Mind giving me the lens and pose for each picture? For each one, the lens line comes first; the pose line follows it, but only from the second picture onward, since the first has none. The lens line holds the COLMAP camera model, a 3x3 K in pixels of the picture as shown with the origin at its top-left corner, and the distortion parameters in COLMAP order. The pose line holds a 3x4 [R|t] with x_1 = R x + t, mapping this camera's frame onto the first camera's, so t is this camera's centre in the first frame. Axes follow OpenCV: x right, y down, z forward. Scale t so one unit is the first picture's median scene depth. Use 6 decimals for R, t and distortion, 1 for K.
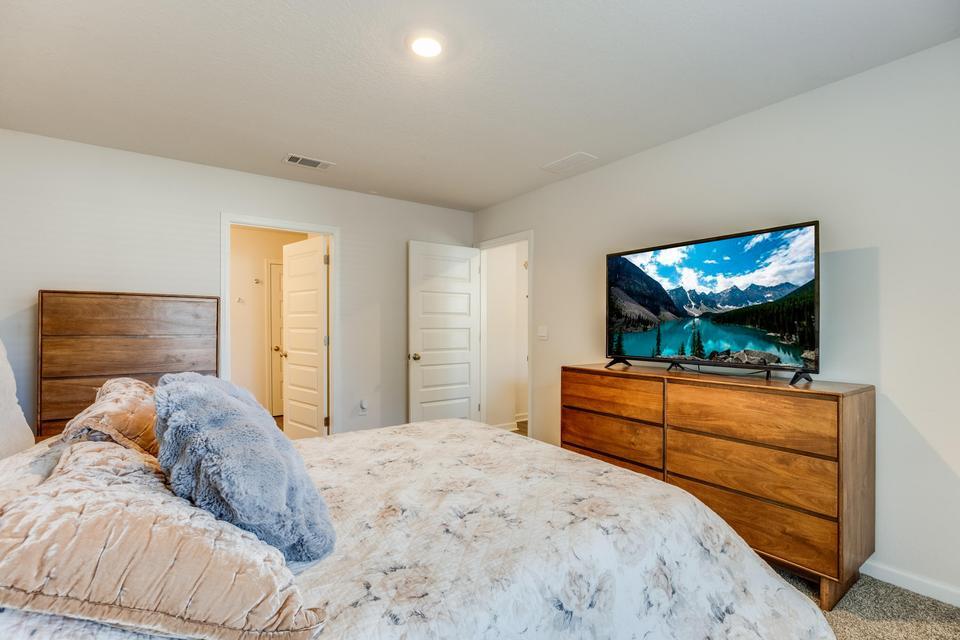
lens RADIAL K [[466.3, 0, 480.0], [0, 466.3, 320.0], [0, 0, 1]] dist [-0.019060, 0.000954]
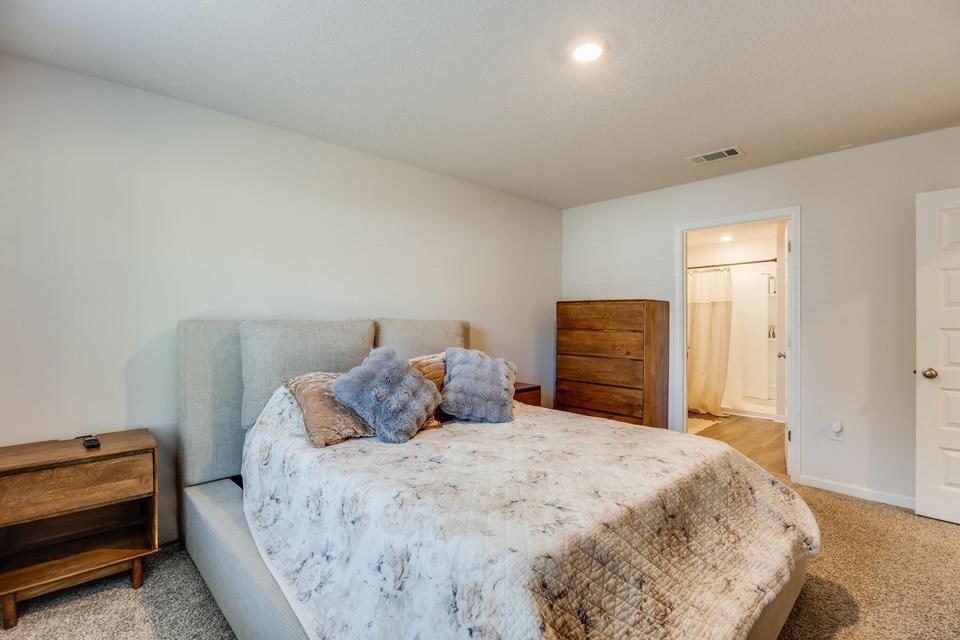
lens RADIAL K [[466.3, 0, 480.0], [0, 466.3, 320.0], [0, 0, 1]] dist [-0.019060, 0.000954]
pose [[0.089006, -0.002536, -0.996028, 0.735141], [0.008505, 0.999962, -0.001786, 0.003517], [0.995995, -0.008312, 0.089024, 0.553446]]
